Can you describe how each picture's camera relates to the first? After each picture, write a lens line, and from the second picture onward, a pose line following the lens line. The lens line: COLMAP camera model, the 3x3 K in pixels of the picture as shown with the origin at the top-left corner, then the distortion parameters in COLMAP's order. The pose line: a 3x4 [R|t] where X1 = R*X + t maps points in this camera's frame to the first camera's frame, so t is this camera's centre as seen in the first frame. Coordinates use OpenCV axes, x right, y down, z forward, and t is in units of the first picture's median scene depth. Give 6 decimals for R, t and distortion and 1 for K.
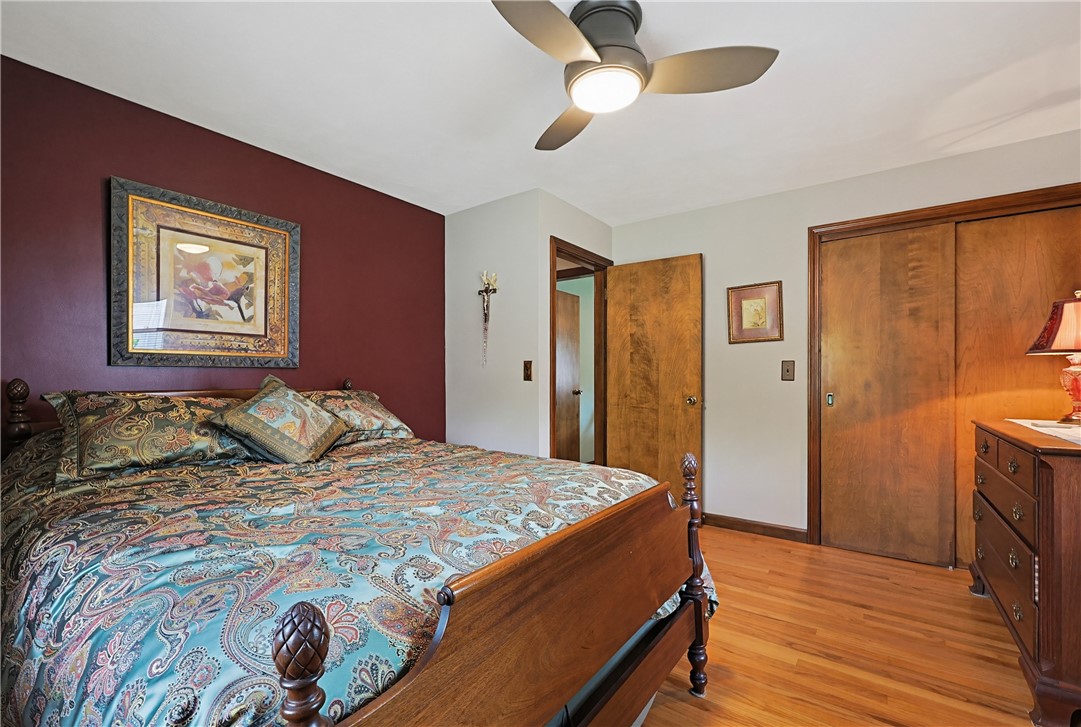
lens RADIAL K [[457.3, 0, 541.9], [0, 457.3, 367.4], [0, 0, 1]] dist [-0.009742, -0.000035]
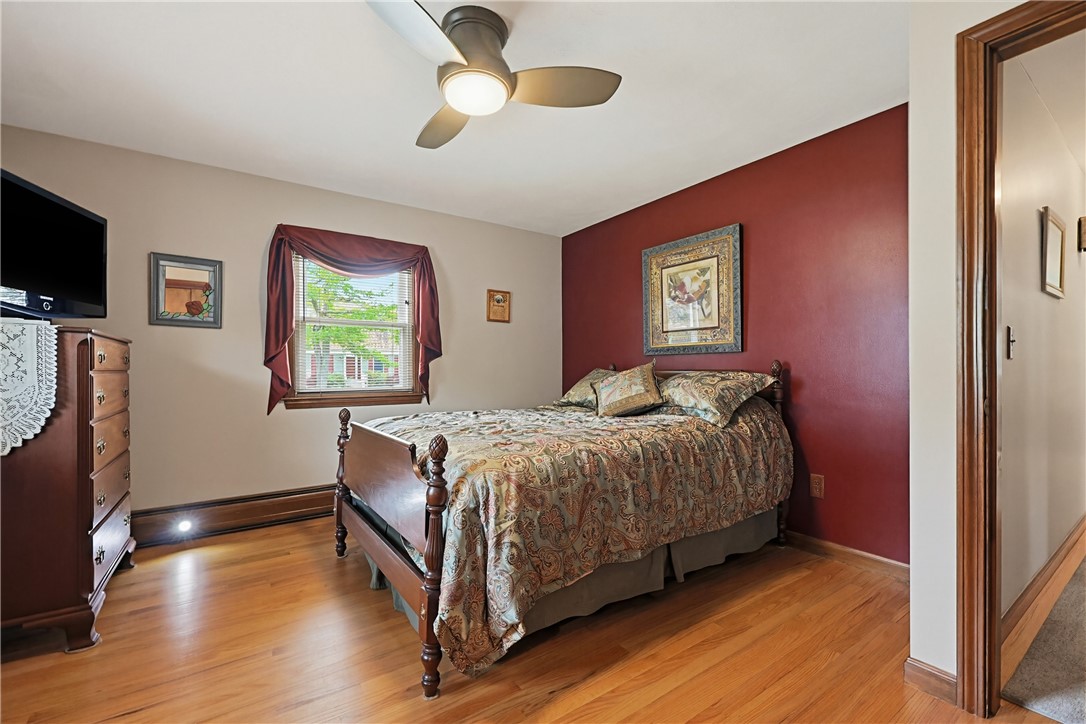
lens RADIAL K [[465.4, 0, 543.0], [0, 465.4, 362.0], [0, 0, 1]] dist [0.001005, 0.000216]
pose [[-0.321463, -0.008203, -0.946886, 0.760449], [0.022452, 0.999615, -0.016282, 0.036546], [0.946656, -0.026494, -0.321156, 0.983363]]
